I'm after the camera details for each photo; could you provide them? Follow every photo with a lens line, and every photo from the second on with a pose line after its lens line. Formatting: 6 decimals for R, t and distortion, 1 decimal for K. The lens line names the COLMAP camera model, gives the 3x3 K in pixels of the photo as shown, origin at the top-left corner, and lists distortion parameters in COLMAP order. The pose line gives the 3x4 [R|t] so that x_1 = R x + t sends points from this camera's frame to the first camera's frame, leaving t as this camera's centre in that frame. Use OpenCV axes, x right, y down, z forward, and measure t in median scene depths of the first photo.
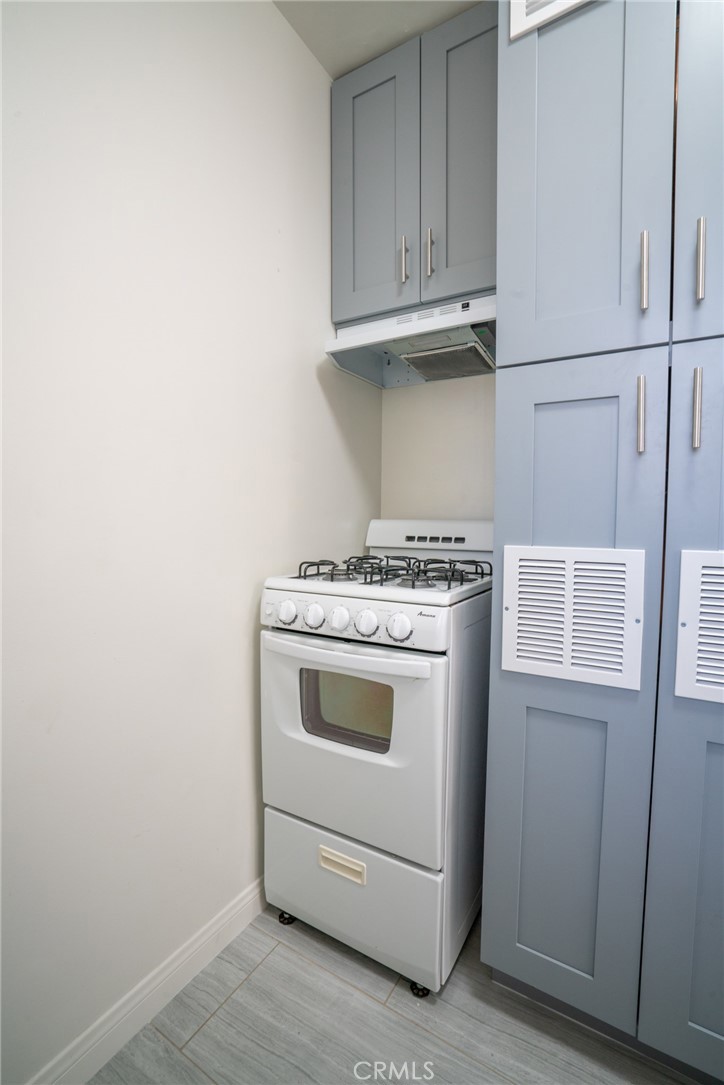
lens RADIAL K [[509.0, 0, 329.0], [0, 509.0, 527.4], [0, 0, 1]] dist [-0.055771, 0.024037]
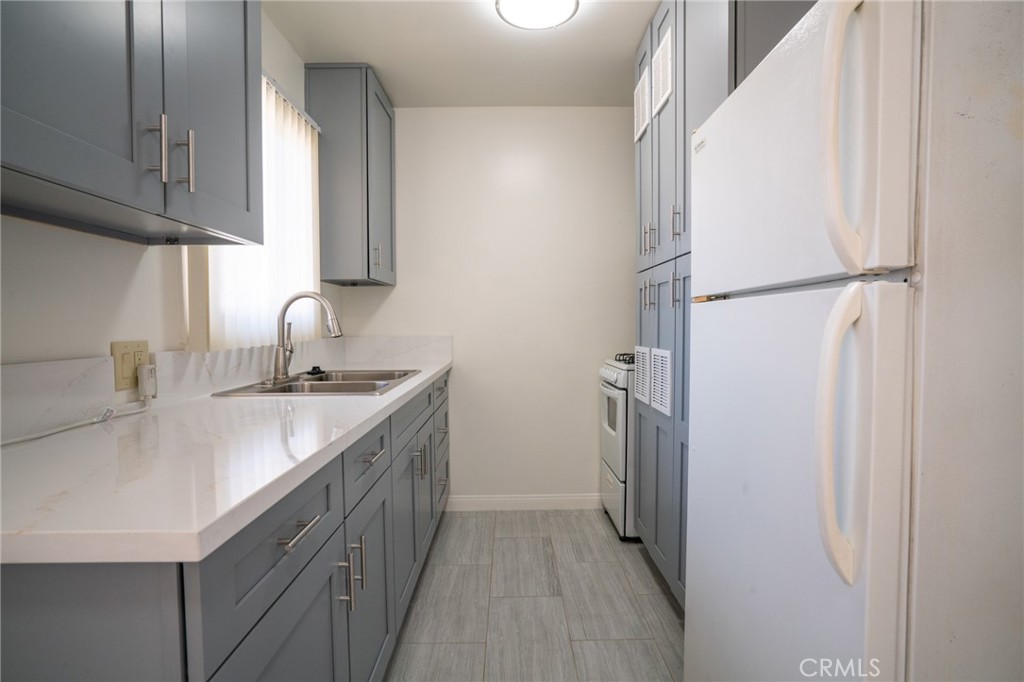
lens RADIAL K [[506.2, 0, 512.0], [0, 506.2, 341.0], [0, 0, 1]] dist [-0.000868, -0.000022]
pose [[0.562636, 0.031460, -0.826106, 1.822055], [-0.038367, 0.999193, 0.011921, 0.004094], [0.825814, 0.024987, 0.563389, -0.789046]]
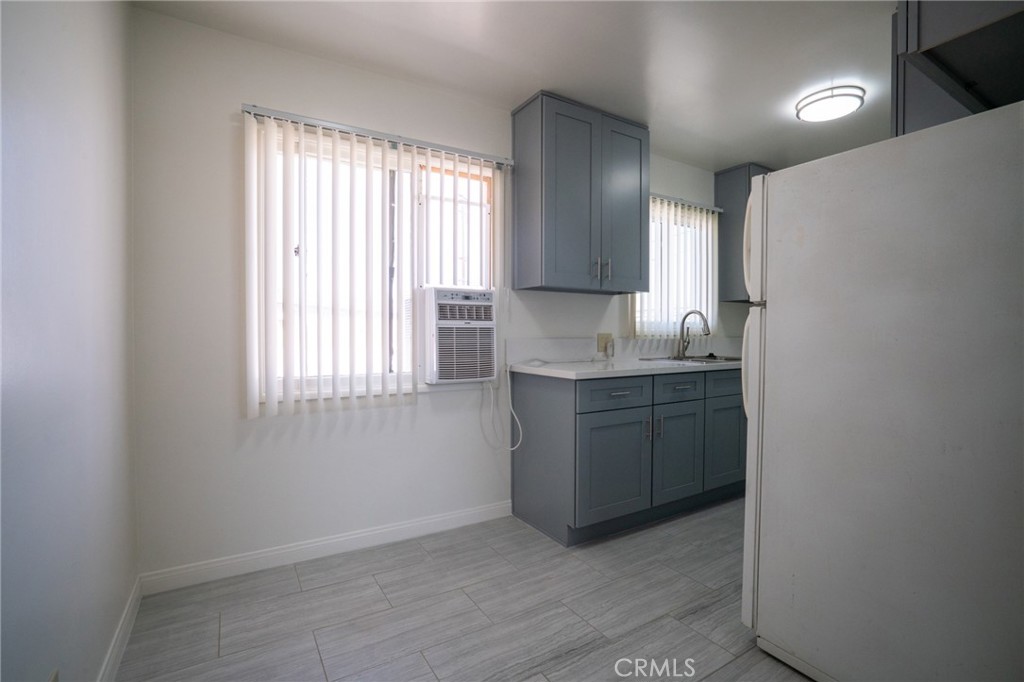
lens RADIAL K [[460.0, 0, 510.2], [0, 460.0, 330.0], [0, 0, 1]] dist [-0.061540, 0.020415]
pose [[-0.430425, 0.001725, -0.902625, 3.082412], [-0.046789, 0.998611, 0.024220, -0.007414], [0.901413, 0.052658, -0.429746, -0.190400]]
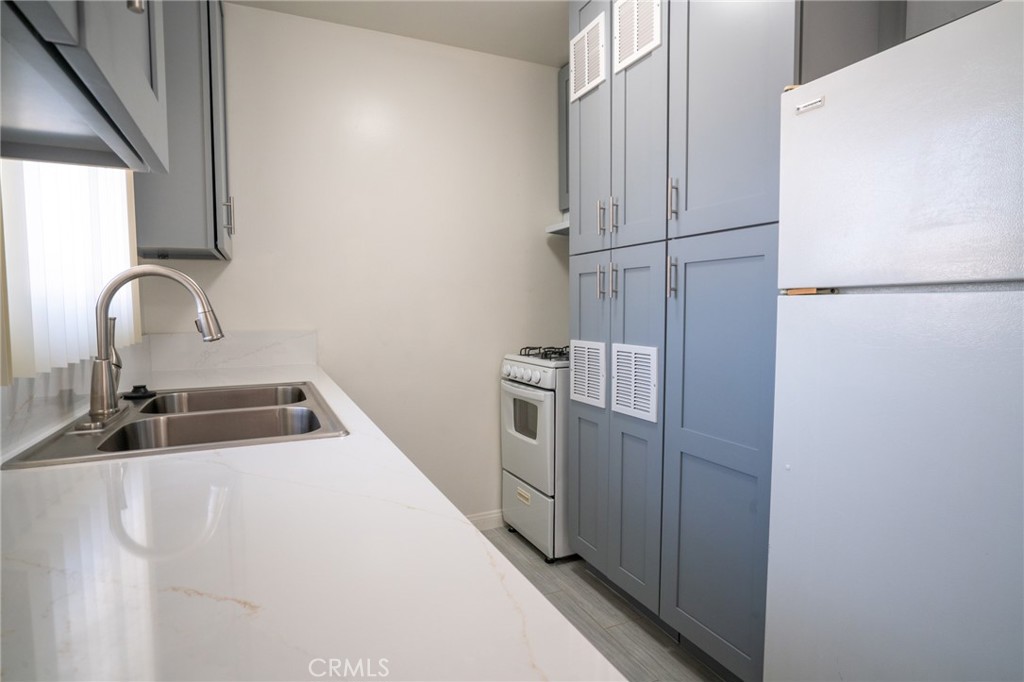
lens RADIAL K [[542.7, 0, 512.0], [0, 542.7, 341.0], [0, 0, 1]] dist [-0.015719, 0.000032]
pose [[0.850748, 0.036007, -0.524339, 1.189323], [-0.026360, 0.999318, 0.025856, -0.010922], [0.524913, -0.008176, 0.851117, -0.953635]]
